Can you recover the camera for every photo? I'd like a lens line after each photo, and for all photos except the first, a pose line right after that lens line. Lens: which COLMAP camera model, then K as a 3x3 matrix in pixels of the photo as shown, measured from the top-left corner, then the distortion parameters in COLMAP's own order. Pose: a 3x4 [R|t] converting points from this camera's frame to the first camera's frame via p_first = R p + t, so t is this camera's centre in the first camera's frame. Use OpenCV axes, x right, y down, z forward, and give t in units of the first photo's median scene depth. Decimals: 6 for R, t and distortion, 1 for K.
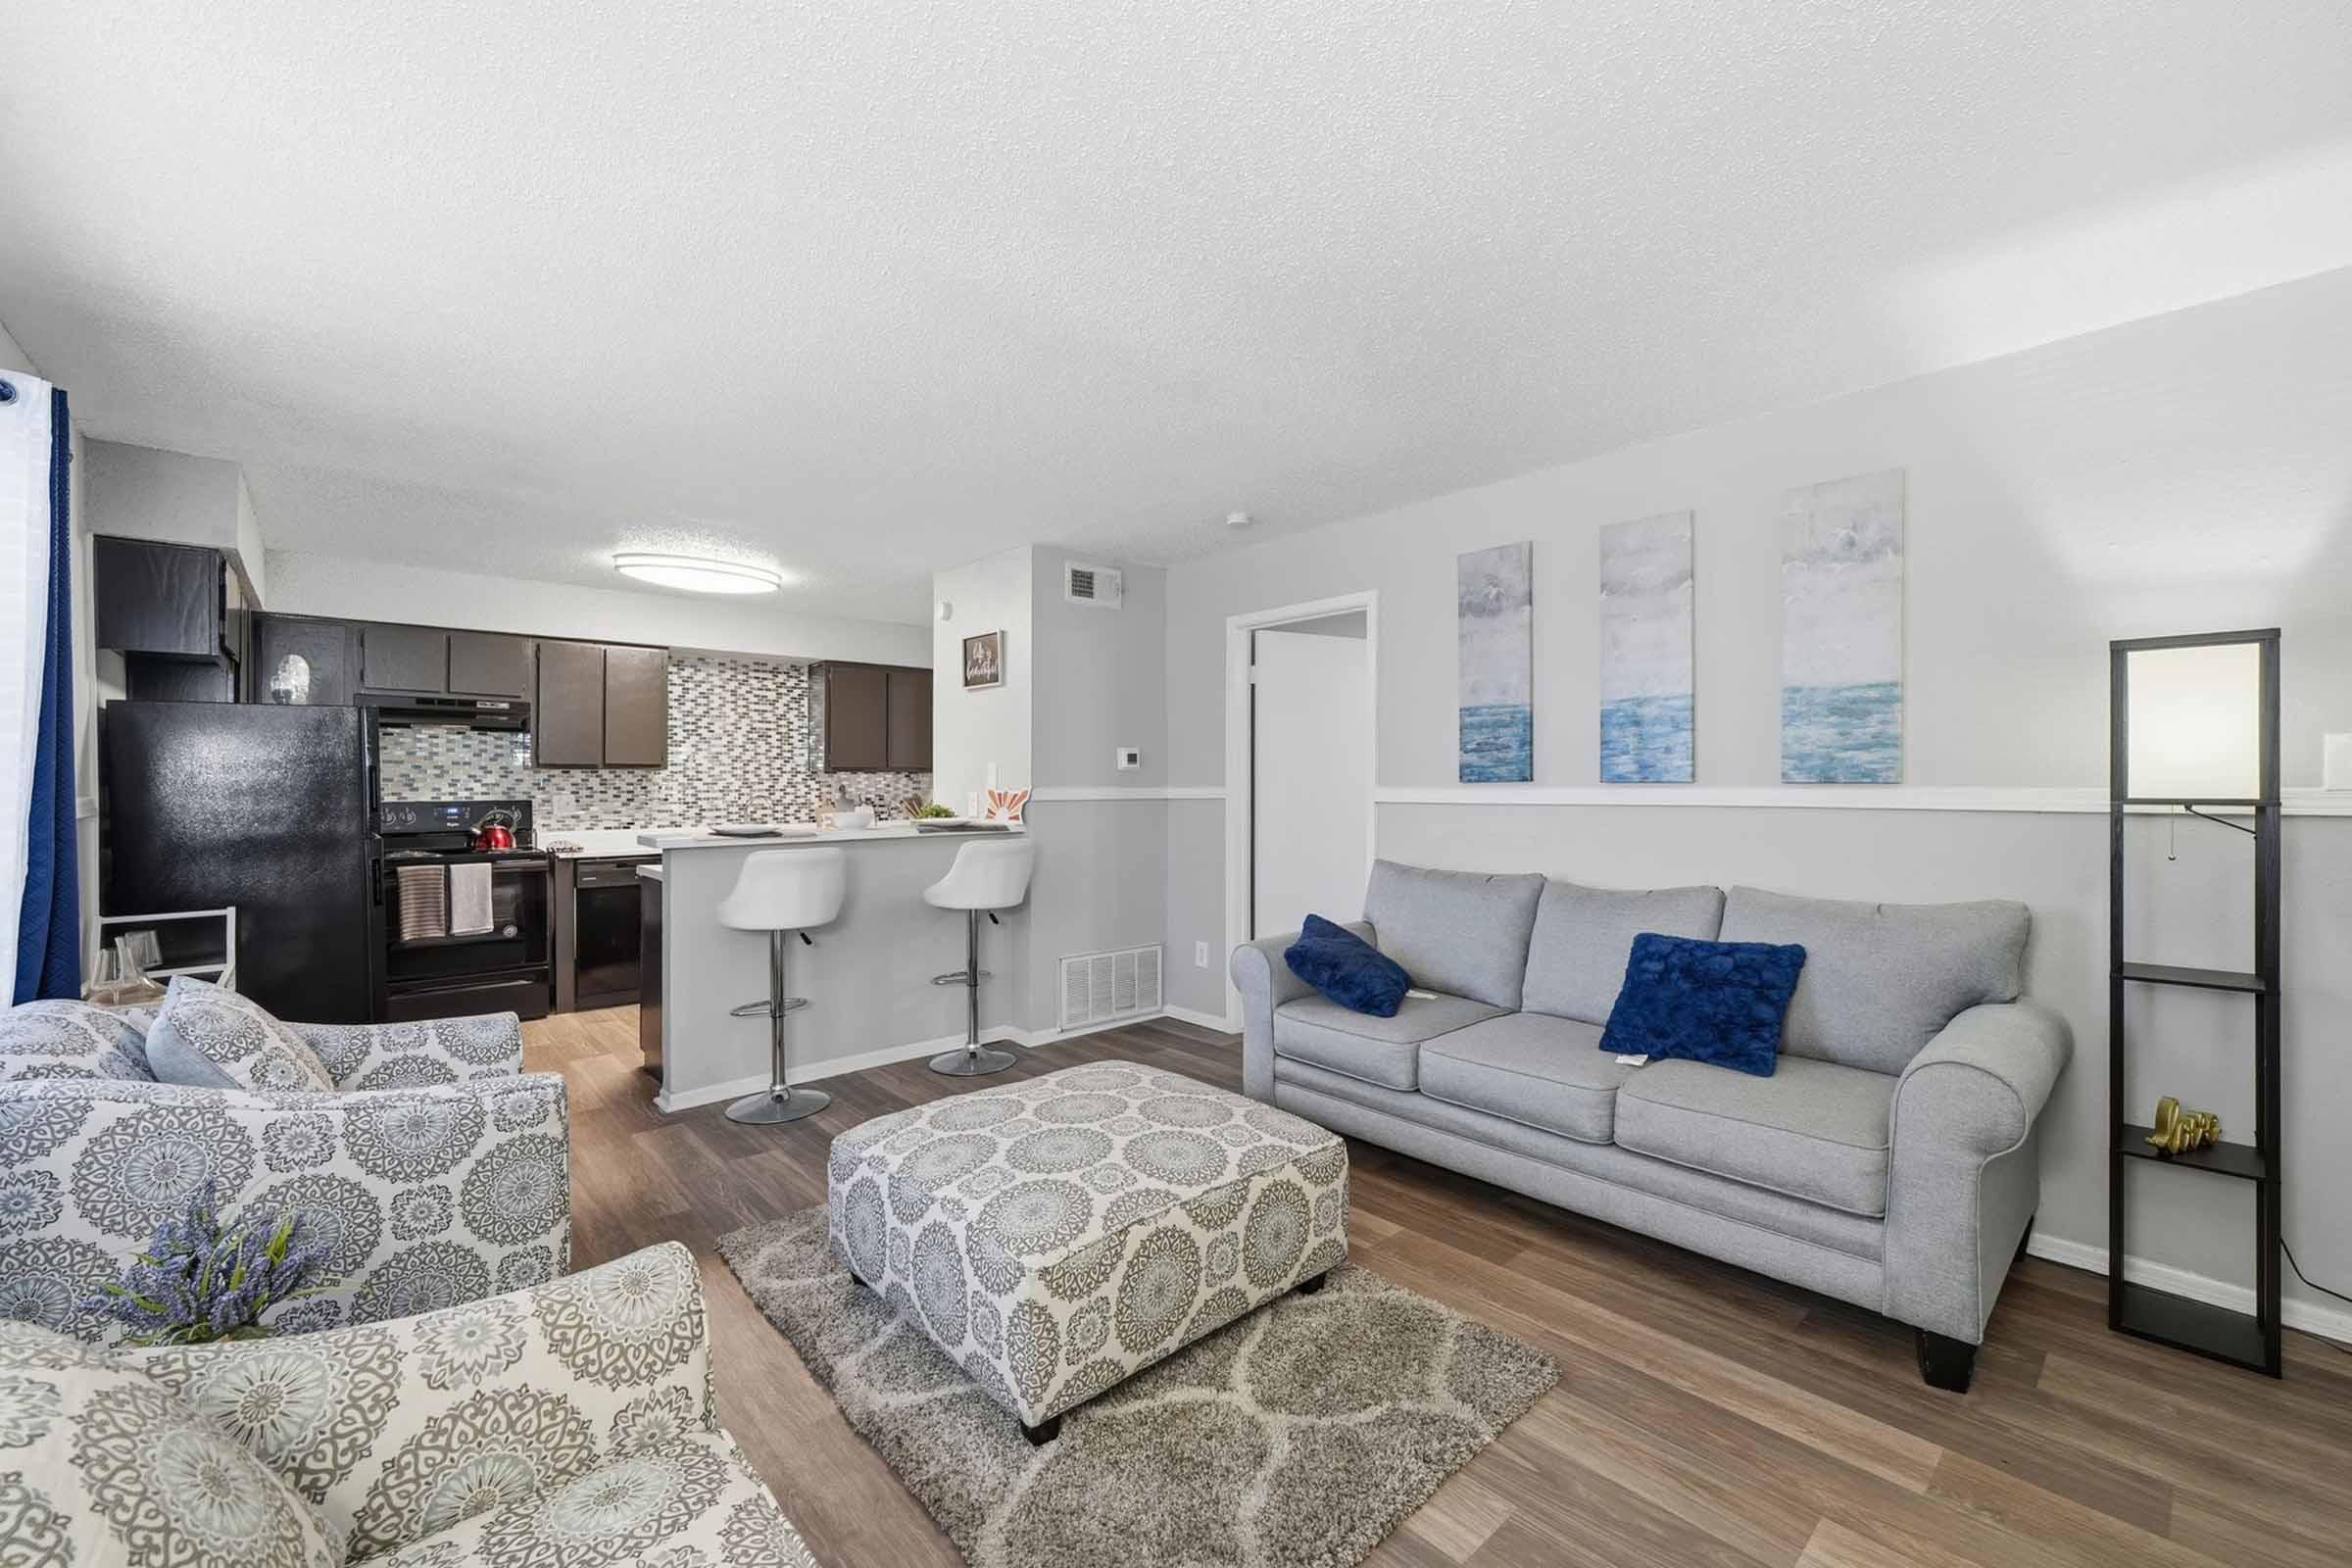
lens RADIAL K [[953.8, 0, 1175.3], [0, 953.8, 778.4], [0, 0, 1]] dist [0.000206, 0.000797]
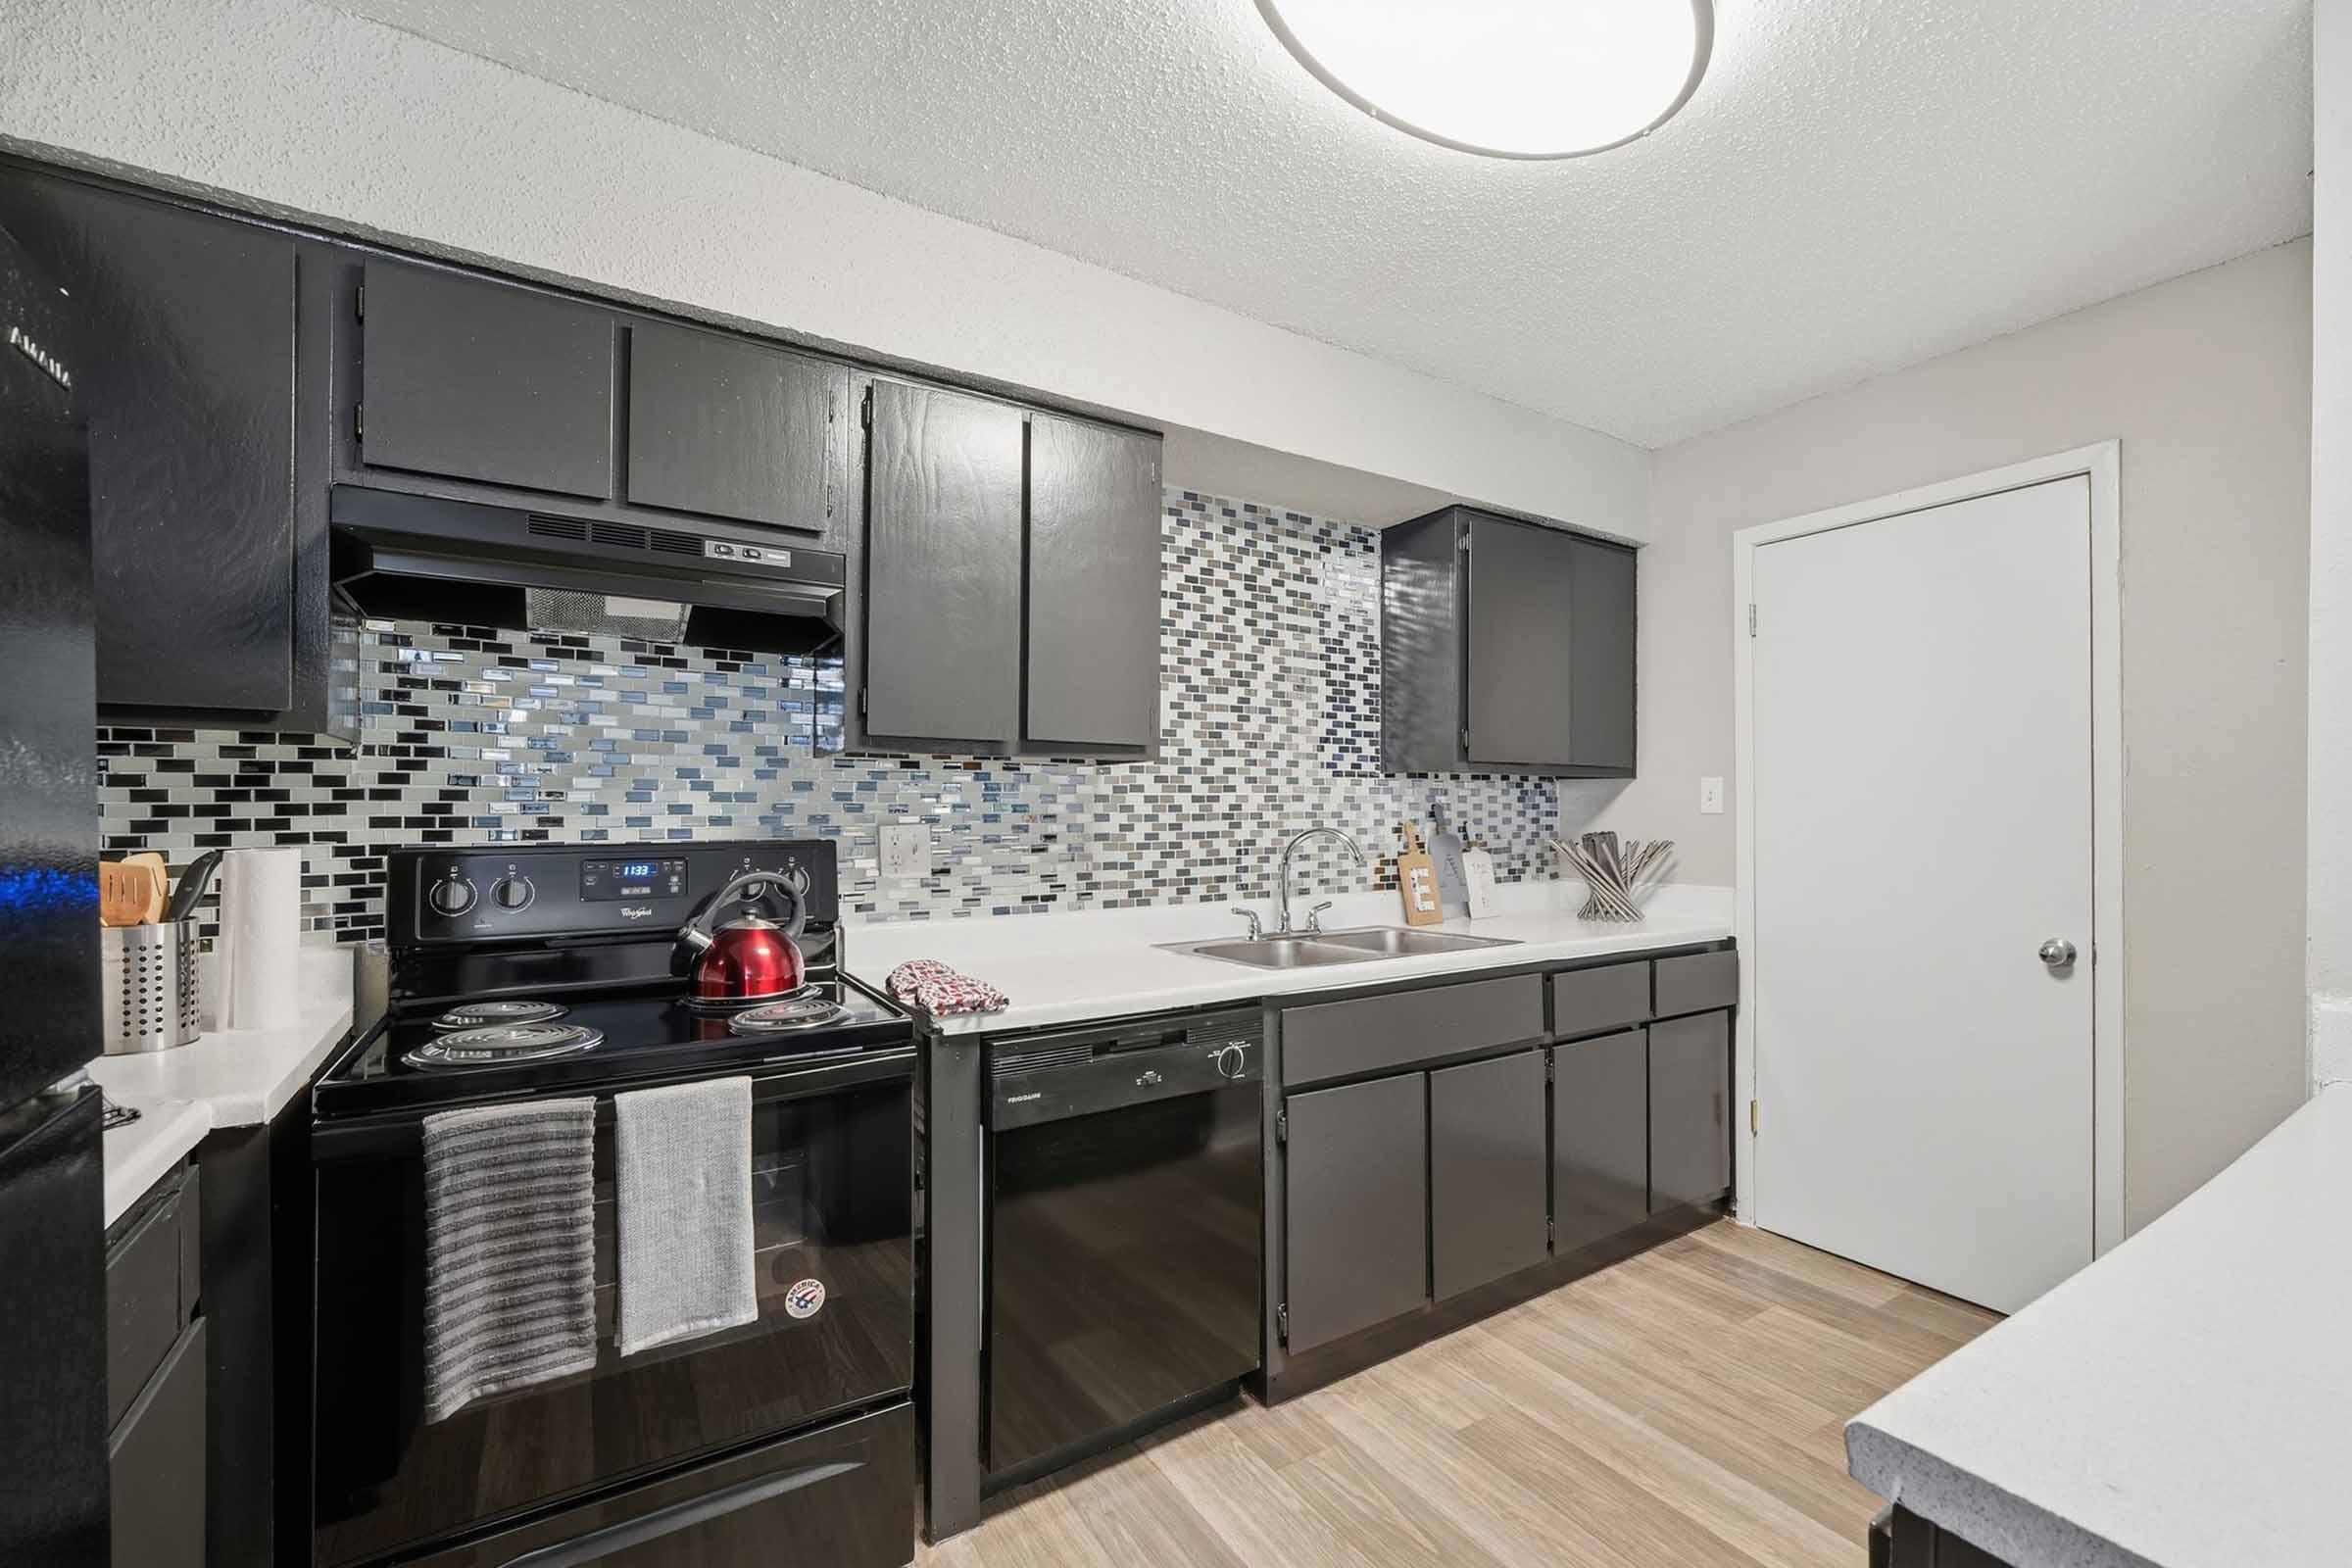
lens RADIAL K [[980.2, 0, 1181.9], [0, 980.2, 802.9], [0, 0, 1]] dist [0.000775, 0.000412]
pose [[0.986578, 0.008645, -0.163061, -0.551508], [-0.007389, 0.999938, 0.008313, 0.005032], [0.163122, -0.006996, 0.986581, 0.744716]]
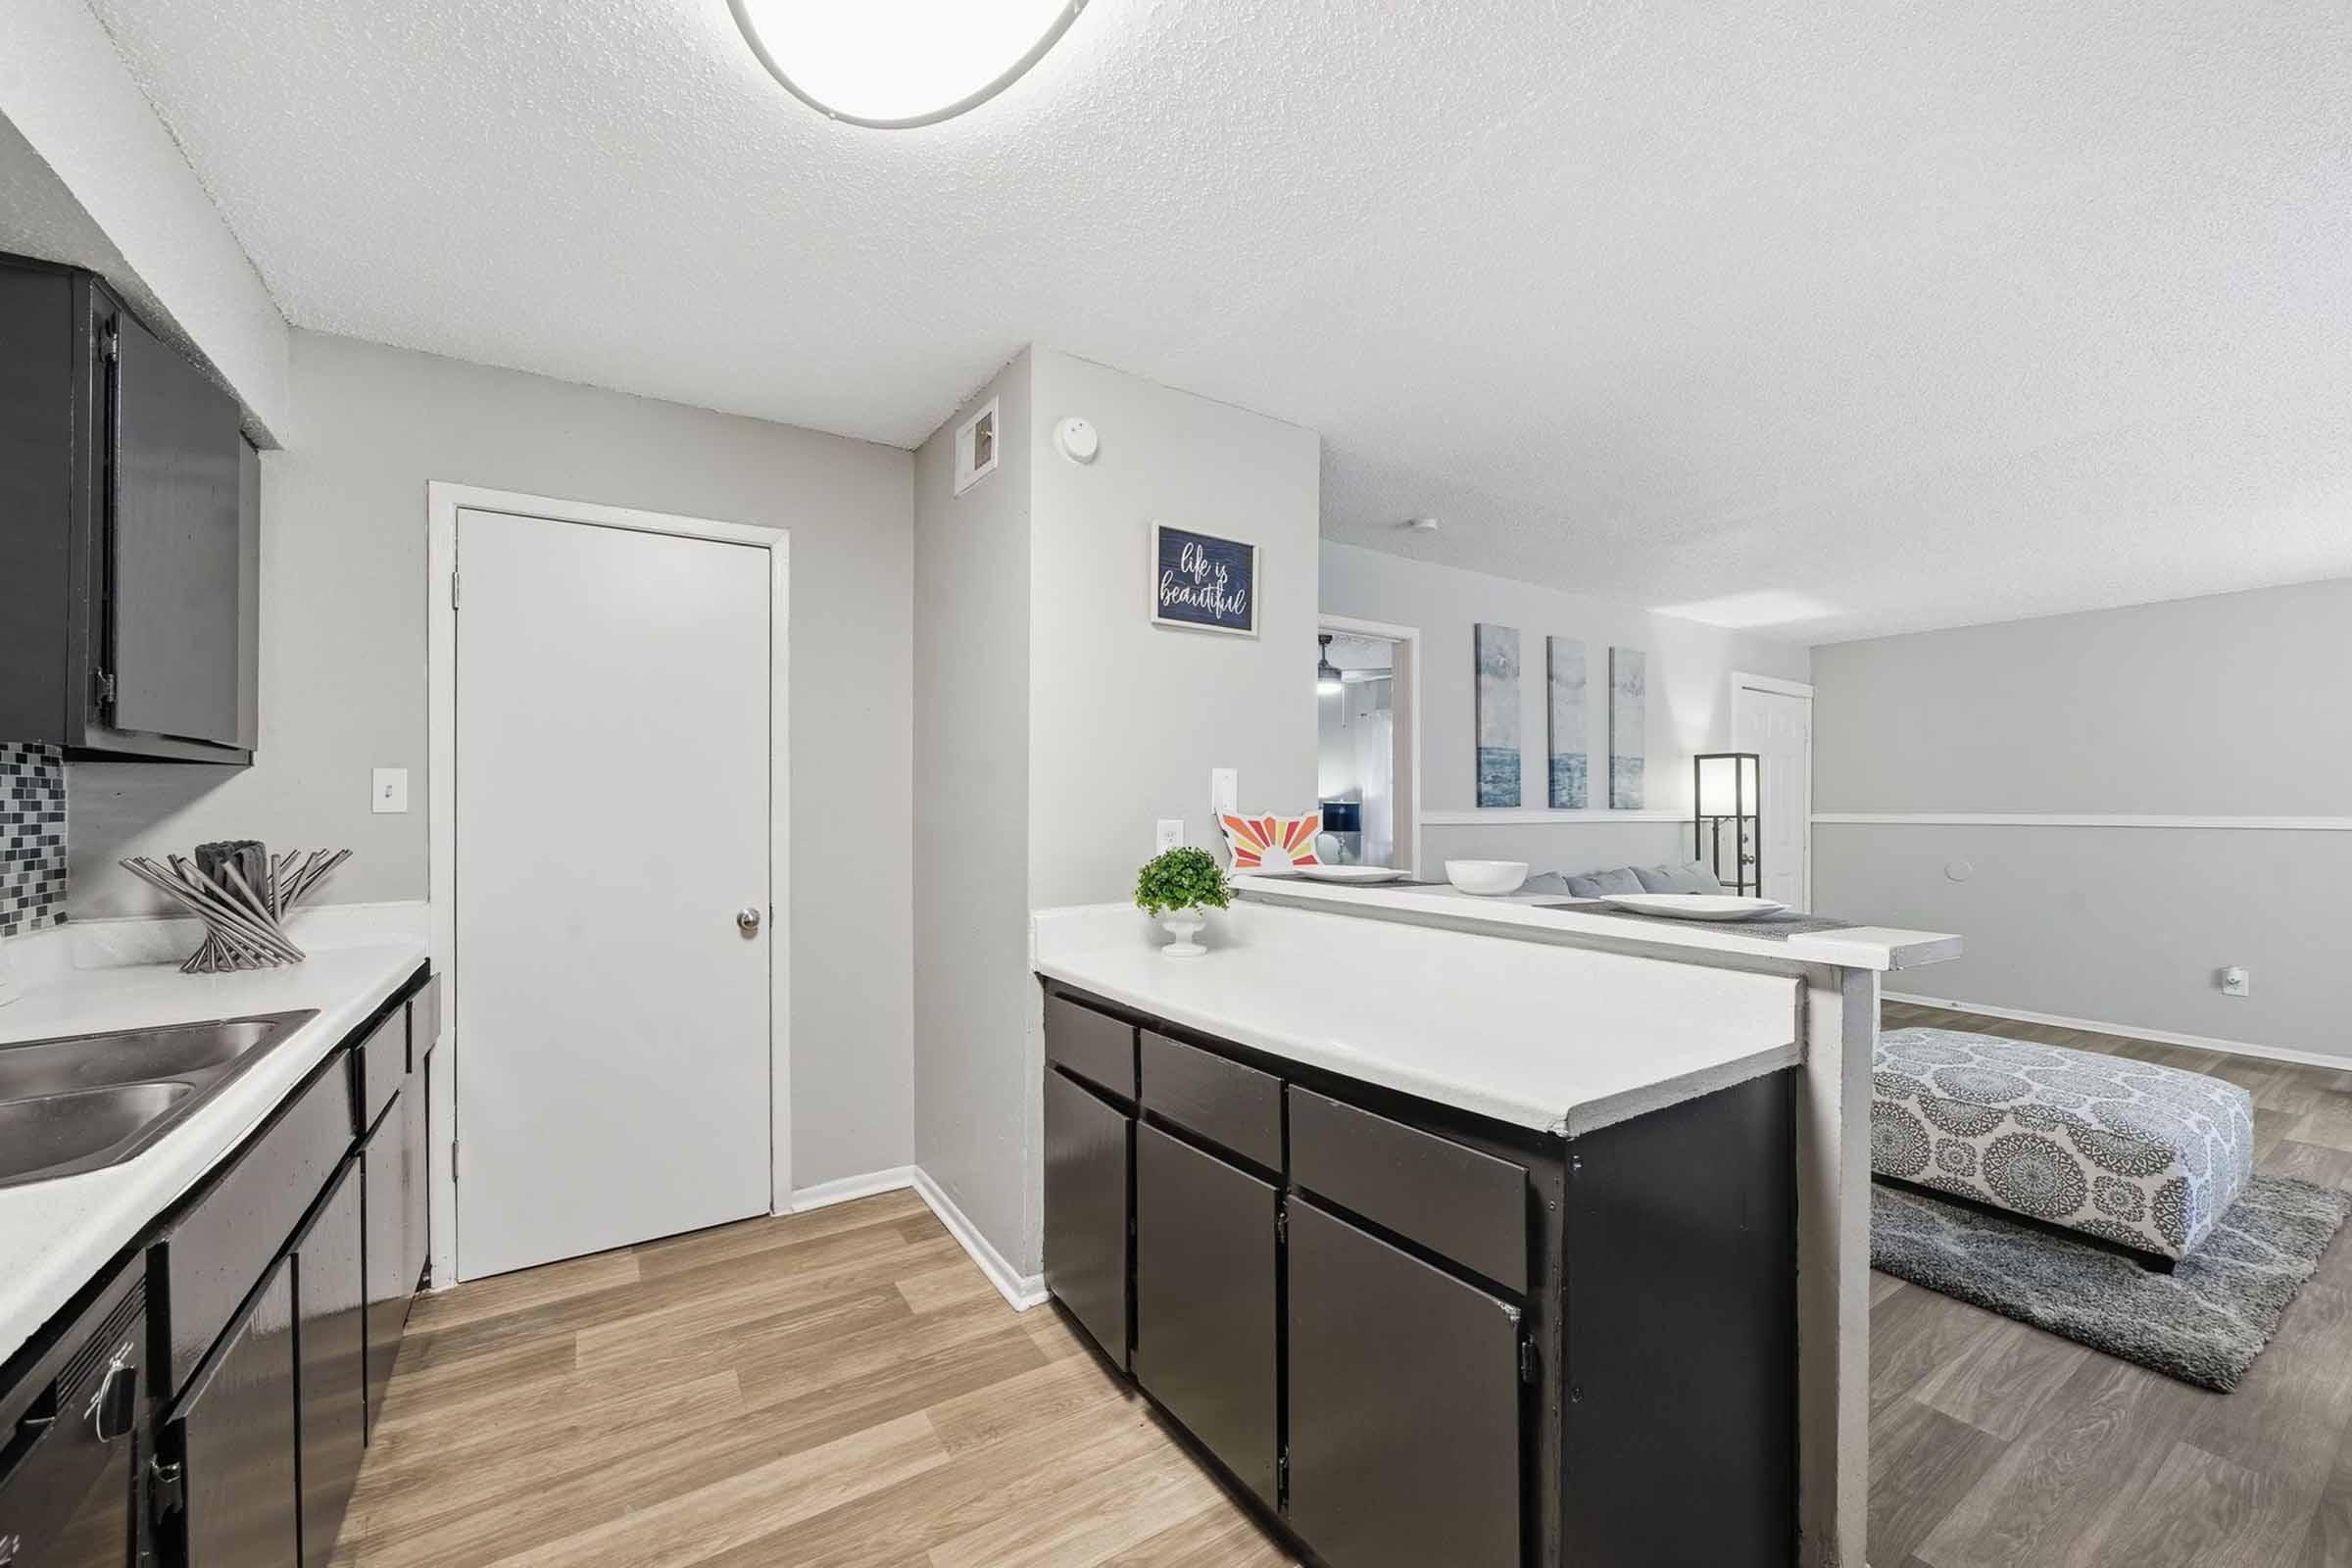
lens RADIAL K [[919.7, 0, 1172.9], [0, 919.7, 797.0], [0, 0, 1]] dist [-0.002370, 0.000423]
pose [[0.154671, 0.013305, 0.987876, -0.729490], [-0.010556, 0.999874, -0.011814, 0.007382], [-0.987910, -0.008600, 0.154792, 0.936791]]
